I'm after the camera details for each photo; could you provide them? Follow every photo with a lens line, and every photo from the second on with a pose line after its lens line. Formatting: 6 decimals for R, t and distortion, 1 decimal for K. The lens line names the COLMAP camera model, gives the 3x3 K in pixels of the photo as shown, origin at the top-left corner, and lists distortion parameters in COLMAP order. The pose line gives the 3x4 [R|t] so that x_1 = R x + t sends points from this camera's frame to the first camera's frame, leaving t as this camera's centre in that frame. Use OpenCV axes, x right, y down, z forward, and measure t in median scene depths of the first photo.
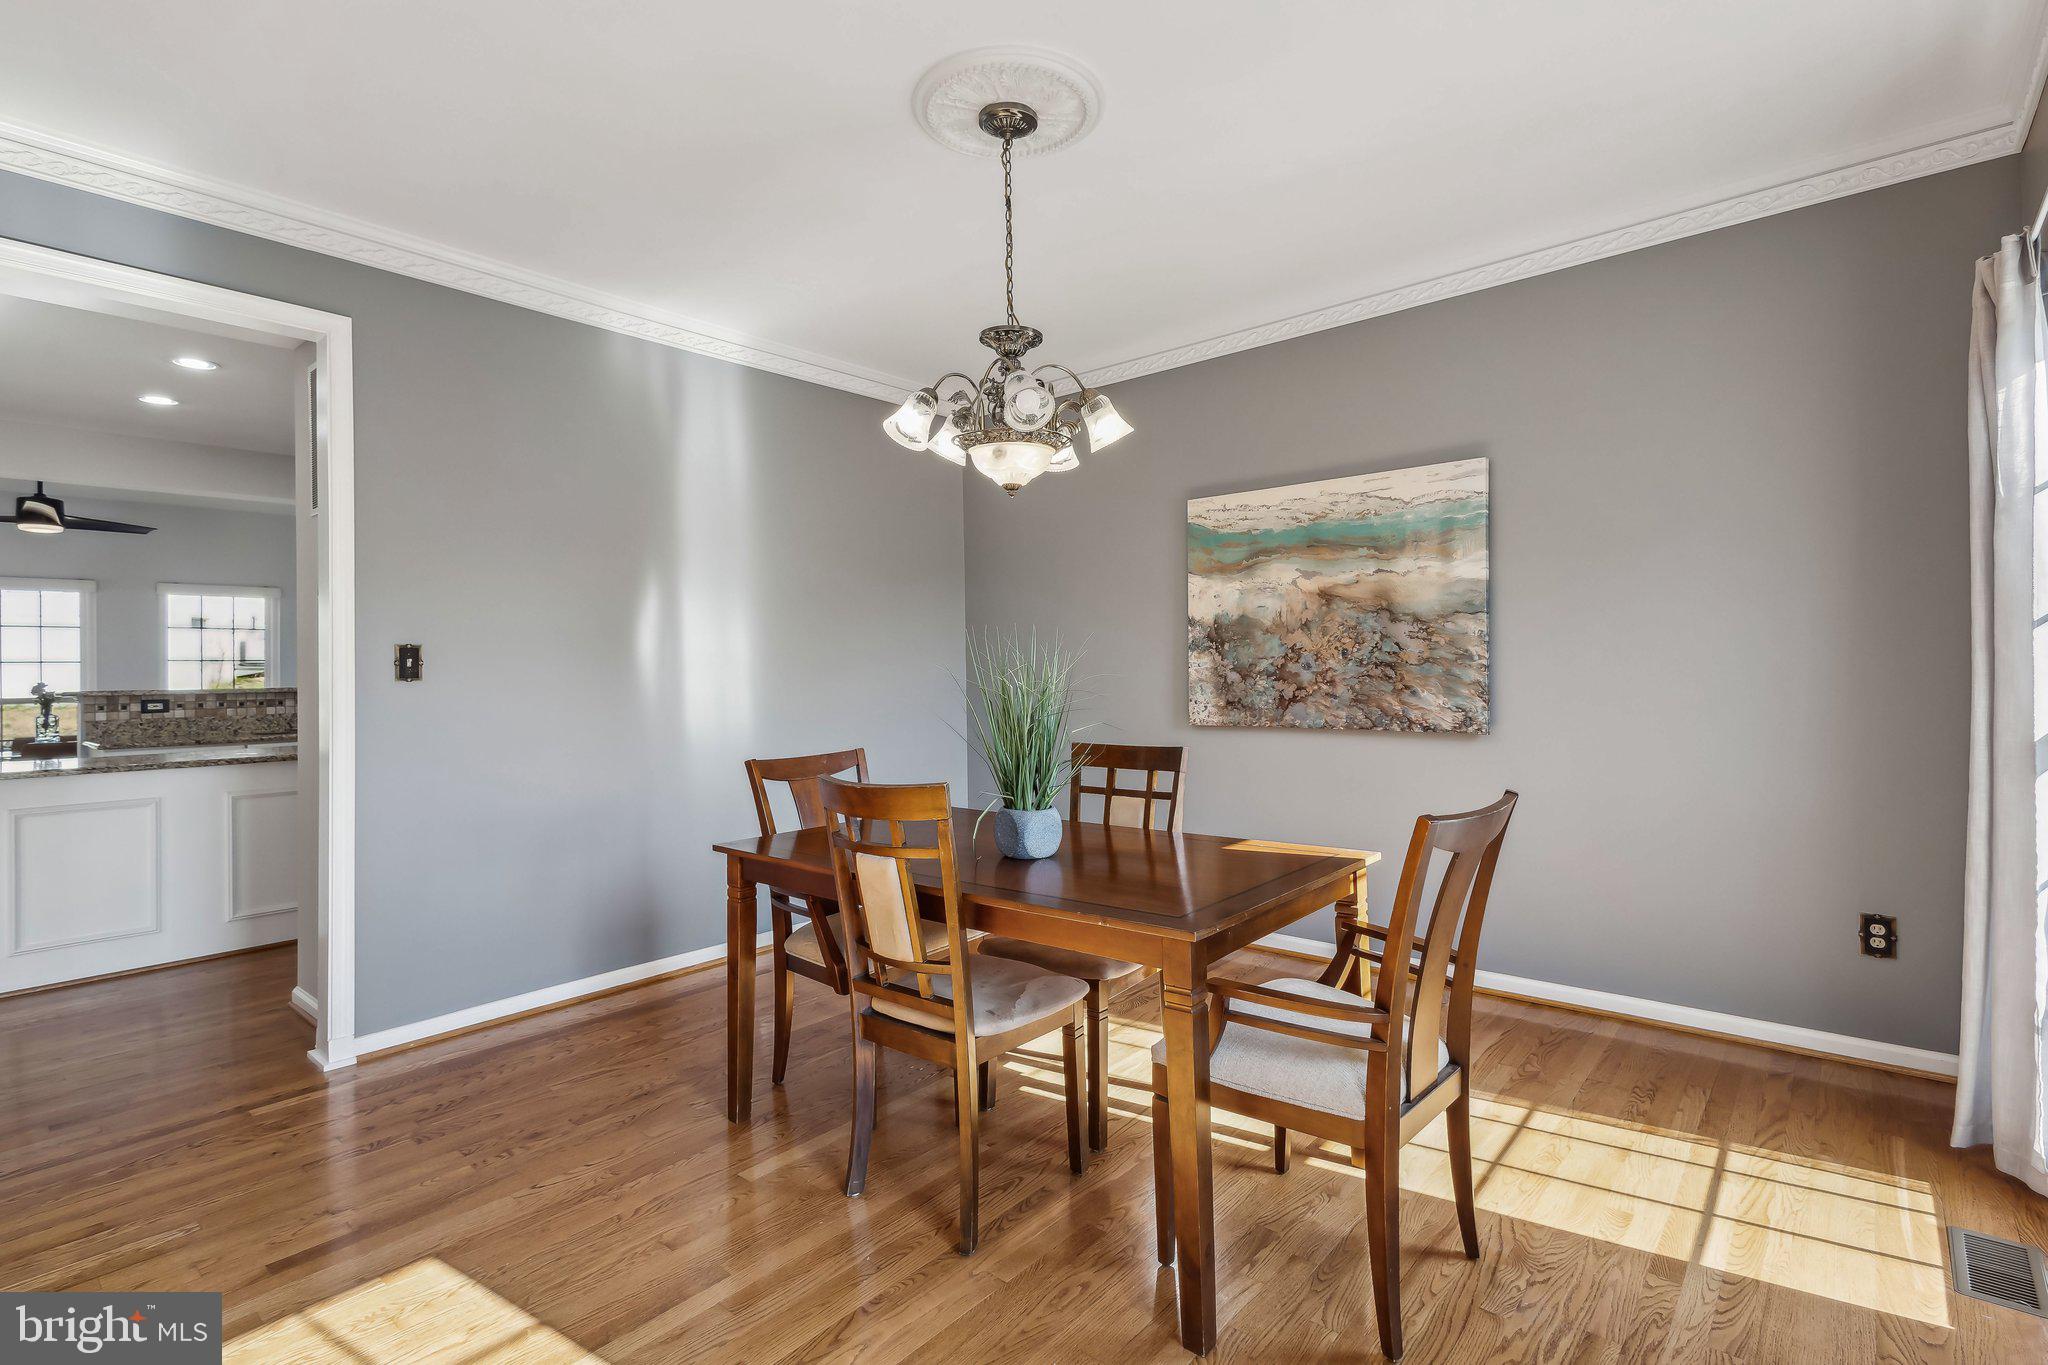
lens RADIAL K [[948.4, 0, 1010.2], [0, 948.4, 666.3], [0, 0, 1]] dist [0.013999, -0.003189]
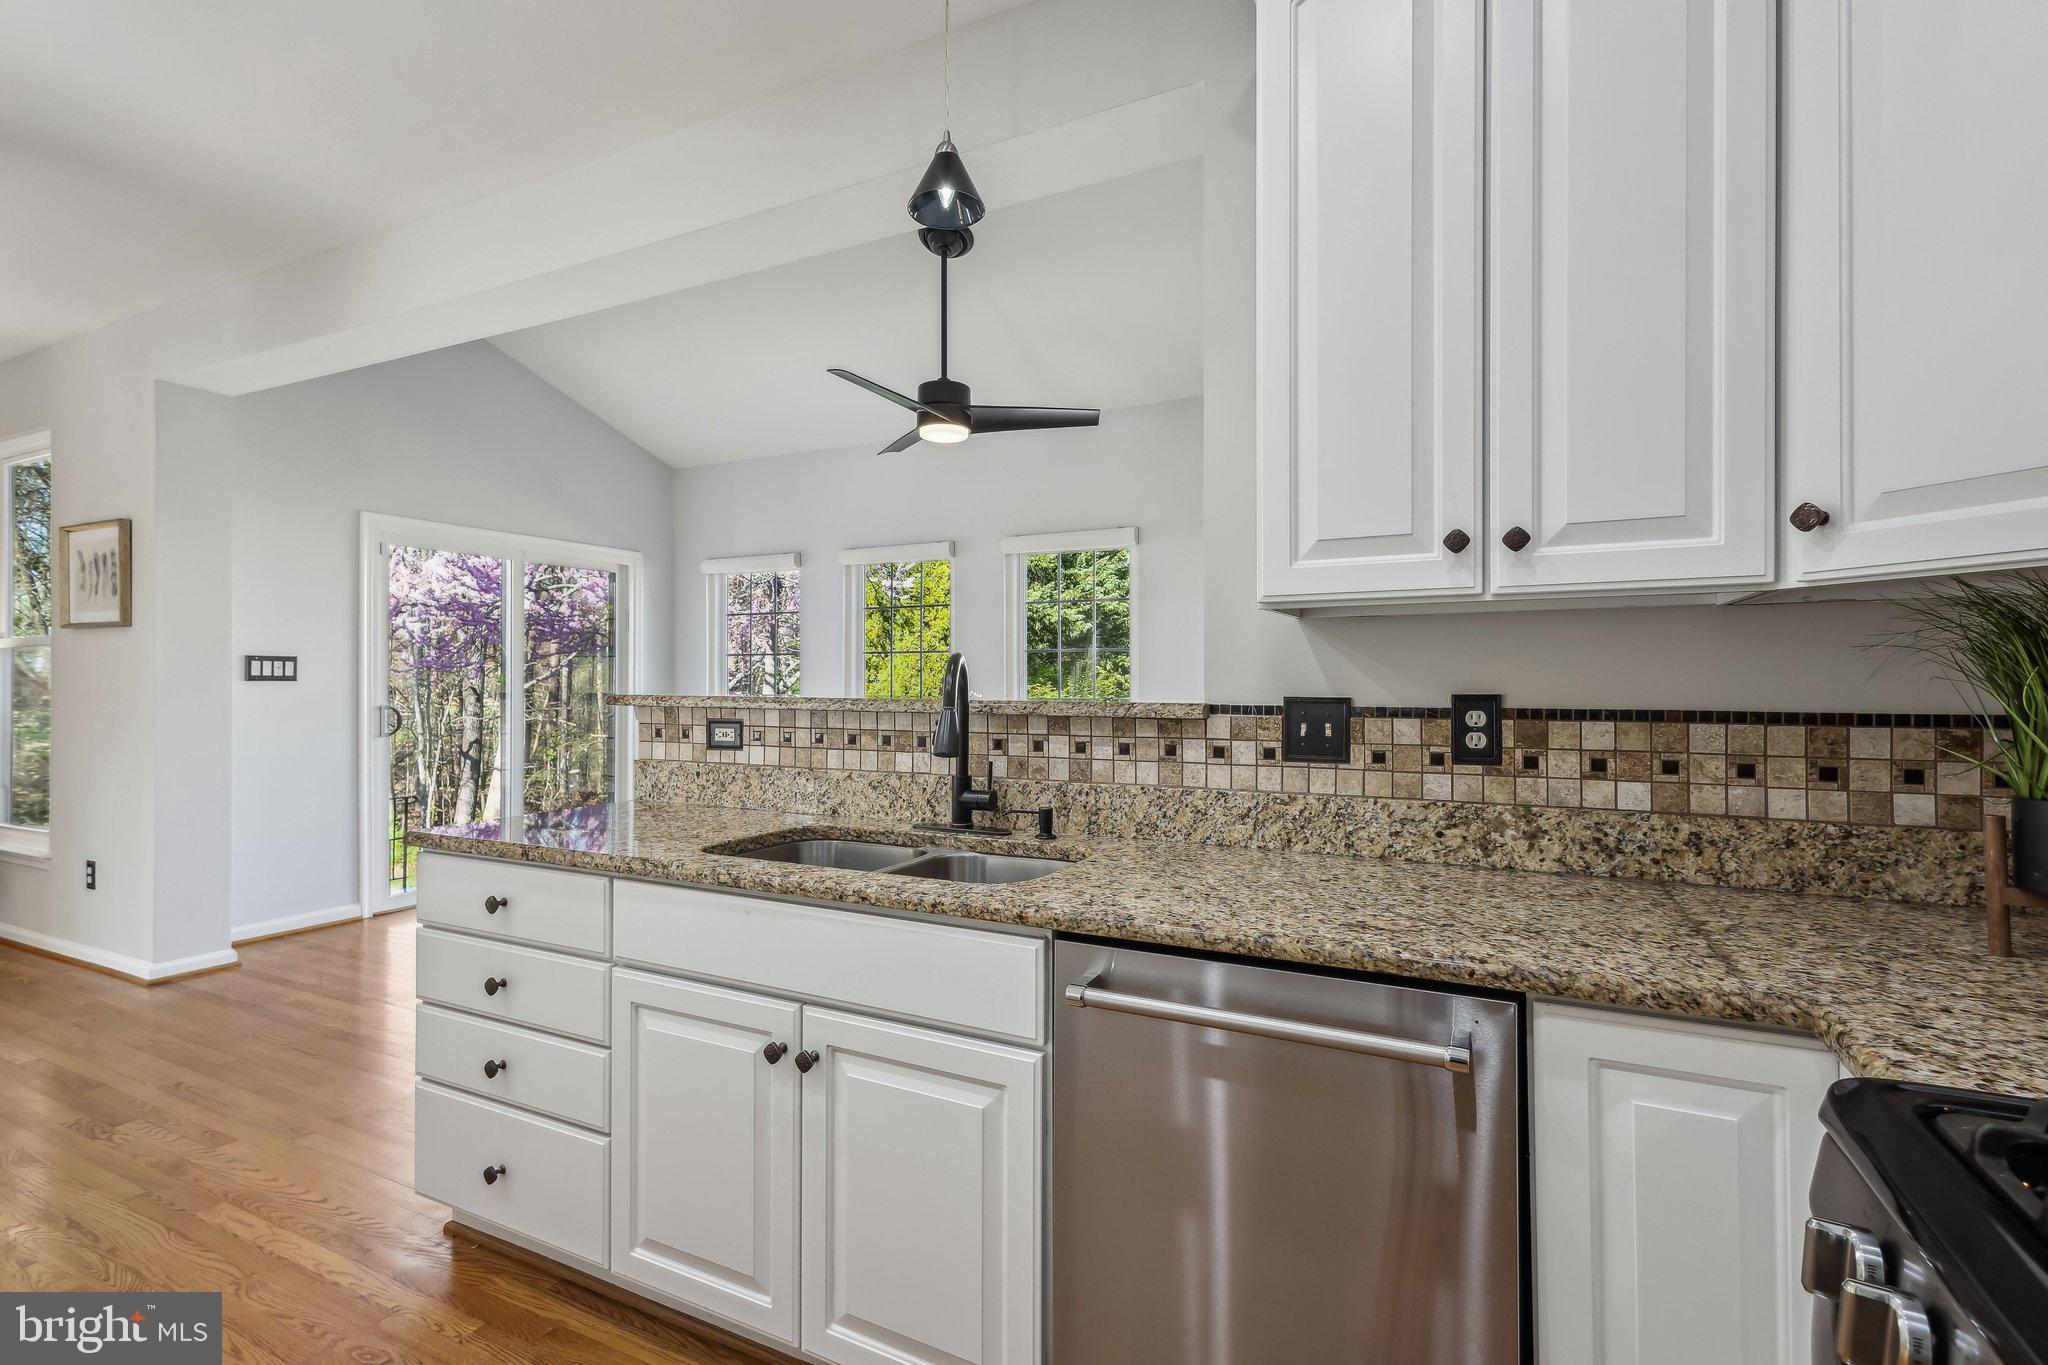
lens RADIAL K [[948.4, 0, 1023.5], [0, 948.4, 679.6], [0, 0, 1]] dist [0.013999, -0.003189]
pose [[0.241298, 0.013007, -0.970364, -0.661672], [-0.001983, 0.999915, 0.012910, 0.016625], [0.970449, -0.001191, 0.241303, 1.526544]]
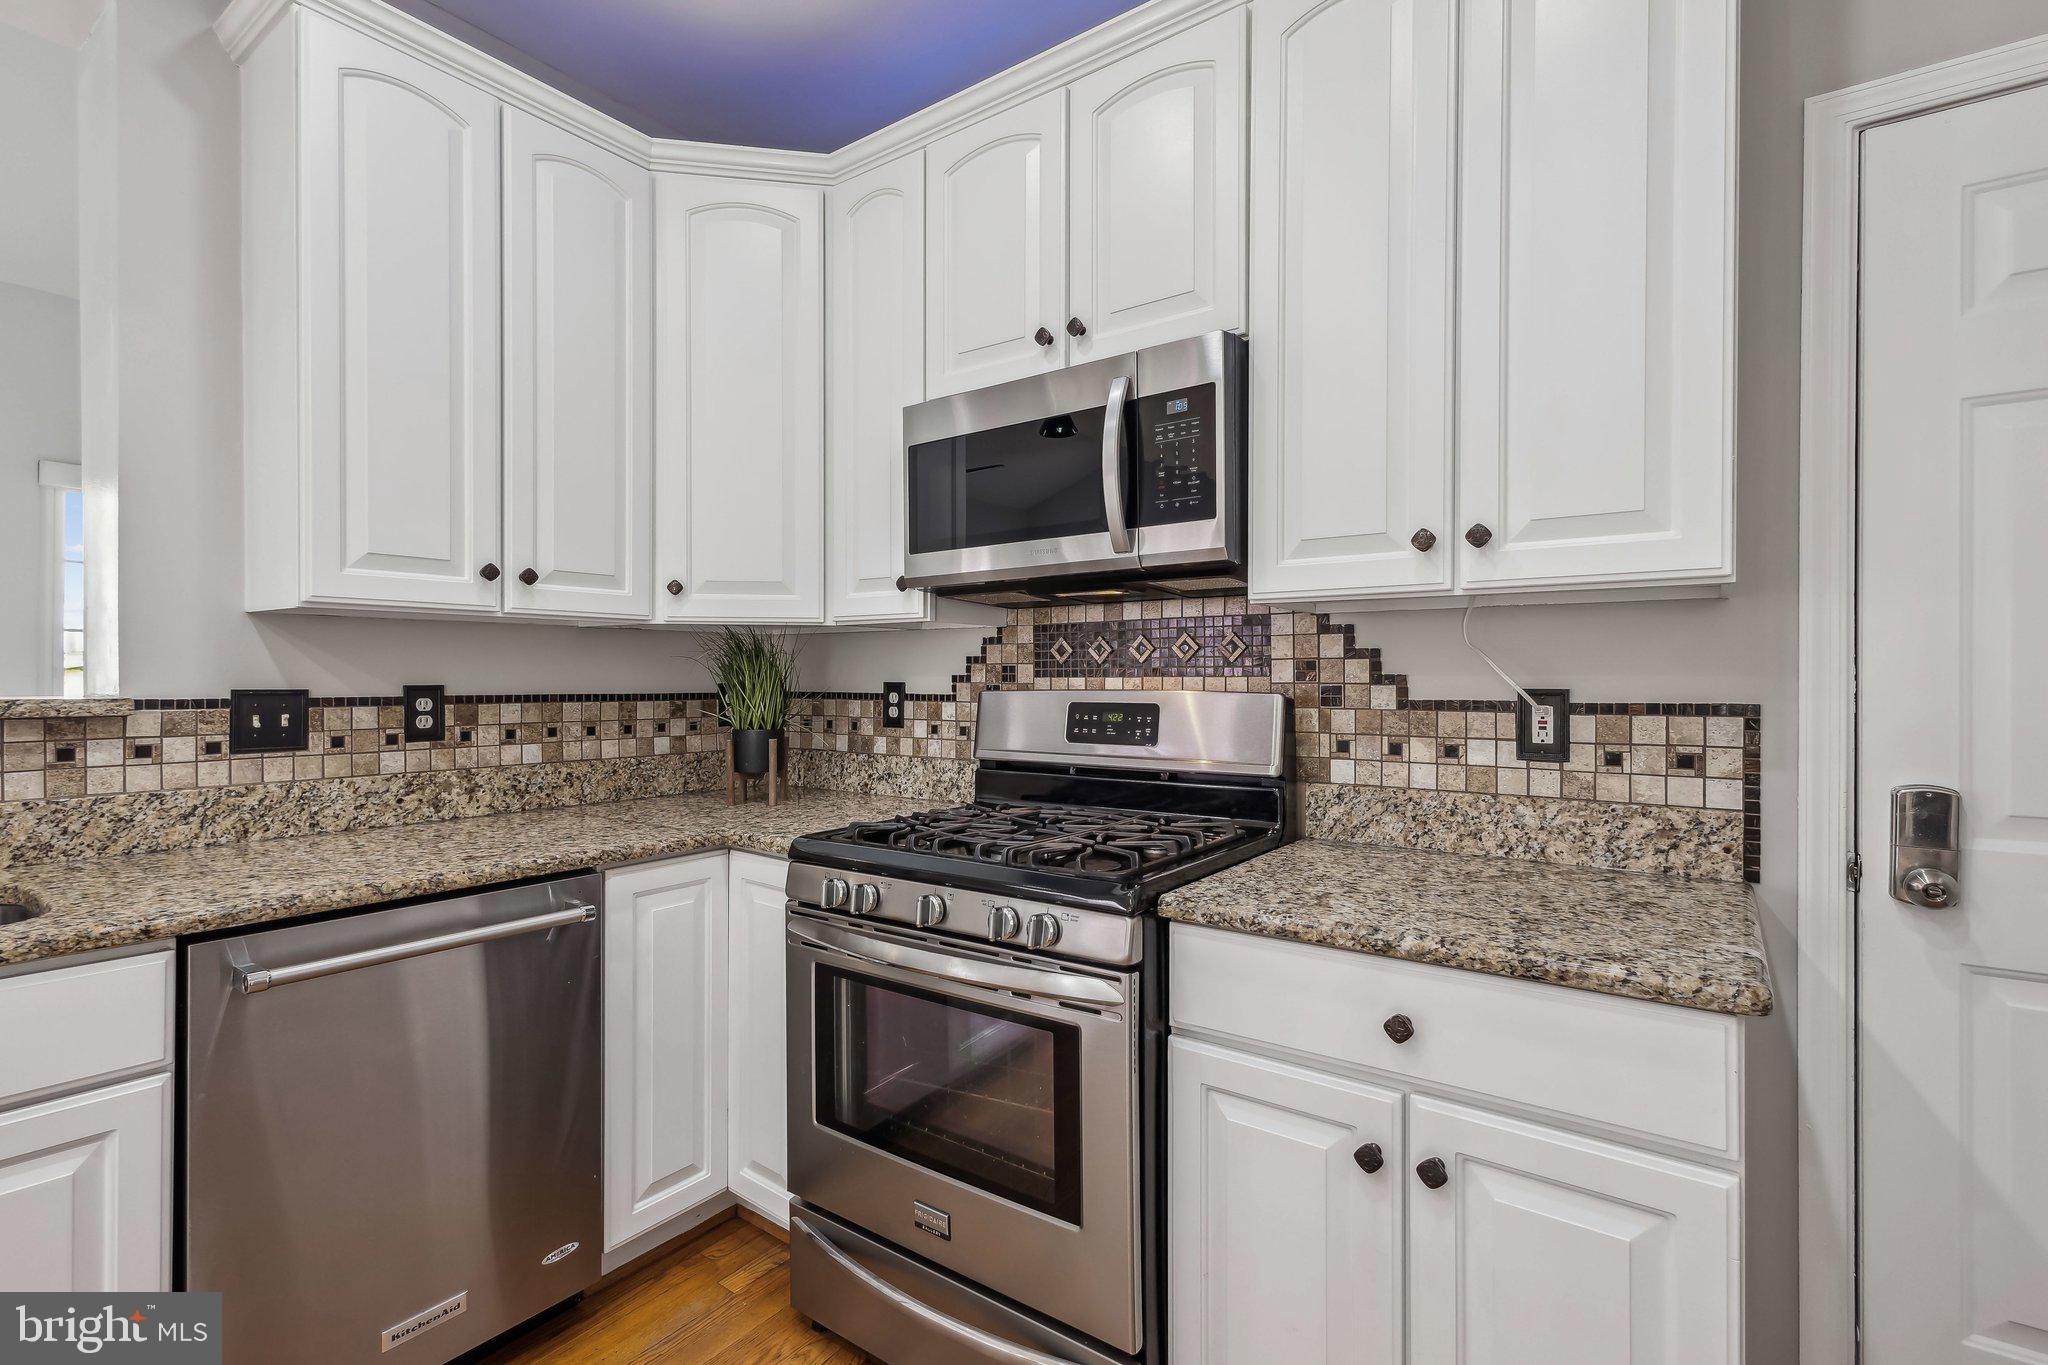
lens RADIAL K [[948.4, 0, 1027.9], [0, 948.4, 677.7], [0, 0, 1]] dist [0.013999, -0.003189]
pose [[0.996639, 0.017714, 0.079977, -0.733052], [-0.017908, 0.999838, 0.001707, 0.017279], [-0.079934, -0.003134, 0.996795, 1.261228]]
